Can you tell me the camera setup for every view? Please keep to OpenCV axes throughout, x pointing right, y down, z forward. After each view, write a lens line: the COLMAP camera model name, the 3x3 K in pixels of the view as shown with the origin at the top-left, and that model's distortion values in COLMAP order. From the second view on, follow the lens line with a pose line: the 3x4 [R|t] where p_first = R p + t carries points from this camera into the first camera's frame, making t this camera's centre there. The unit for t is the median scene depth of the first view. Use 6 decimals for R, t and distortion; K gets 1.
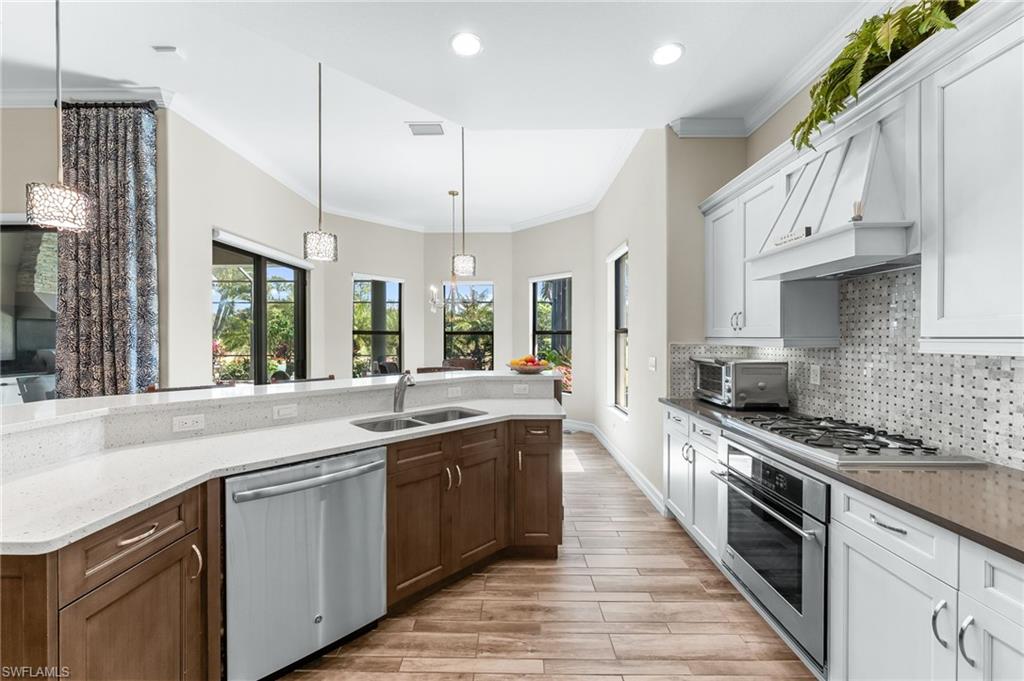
lens RADIAL K [[410.8, 0, 512.6], [0, 410.8, 338.5], [0, 0, 1]] dist [-0.003457, -0.000379]
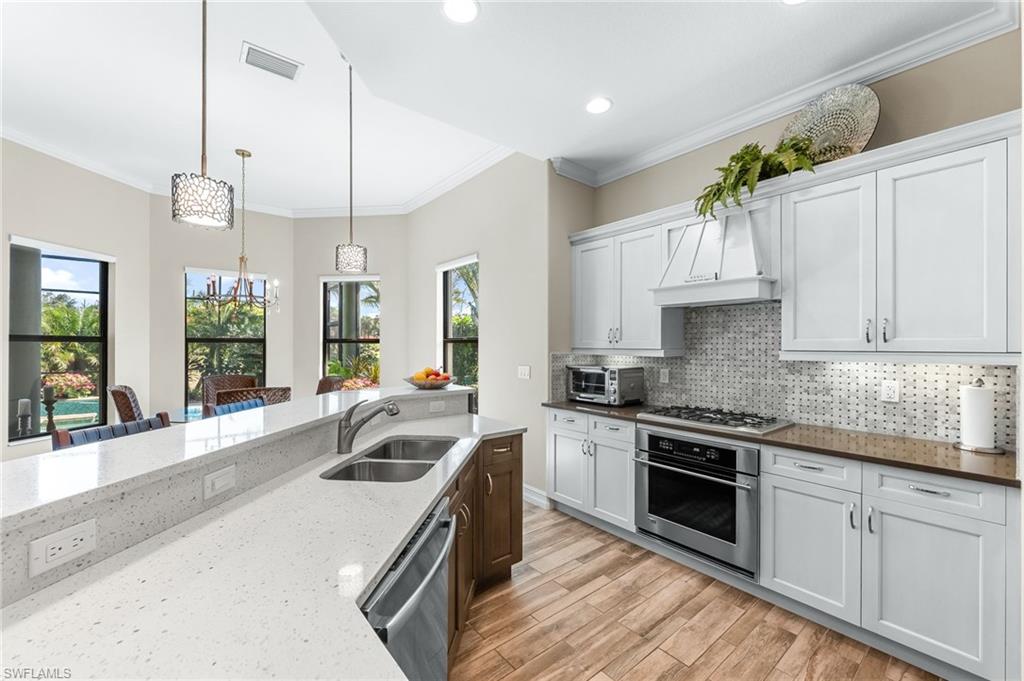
lens RADIAL K [[410.8, 0, 513.4], [0, 410.8, 343.4], [0, 0, 1]] dist [-0.003457, -0.000379]
pose [[0.769269, 0.005073, 0.638905, -0.554261], [-0.001396, 0.999979, -0.006260, -0.012046], [-0.638924, 0.003924, 0.769260, 0.268050]]
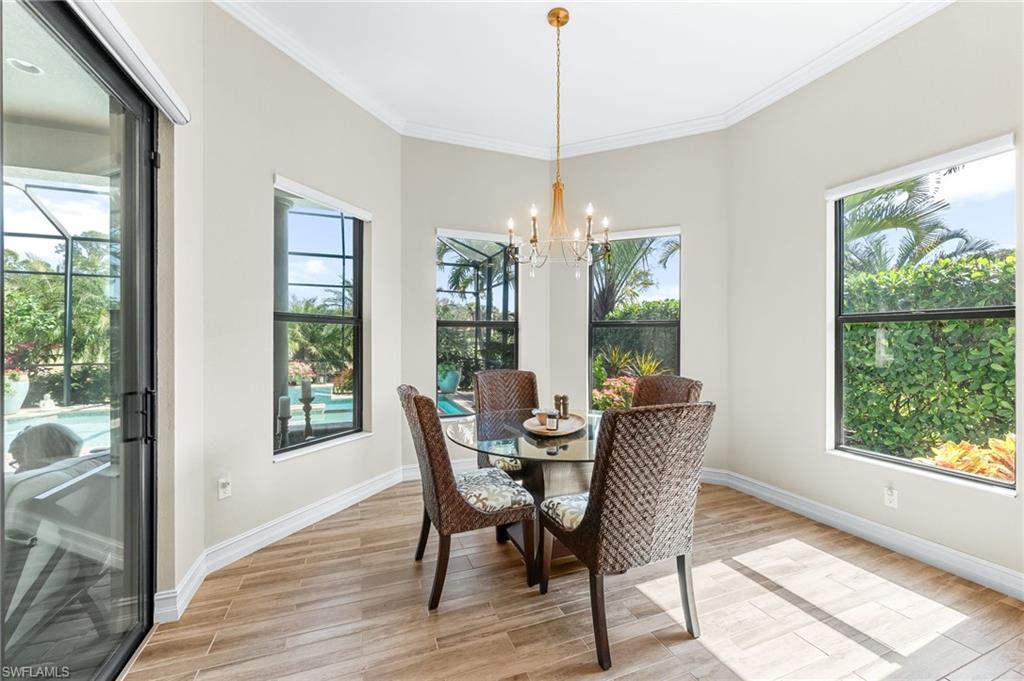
lens RADIAL K [[410.8, 0, 516.4], [0, 410.8, 339.9], [0, 0, 1]] dist [-0.003457, -0.000379]
pose [[0.927481, 0.005608, 0.373828, -0.817575], [-0.005571, 0.999984, -0.001179, 0.027715], [-0.373829, -0.000989, 0.927497, 1.327958]]
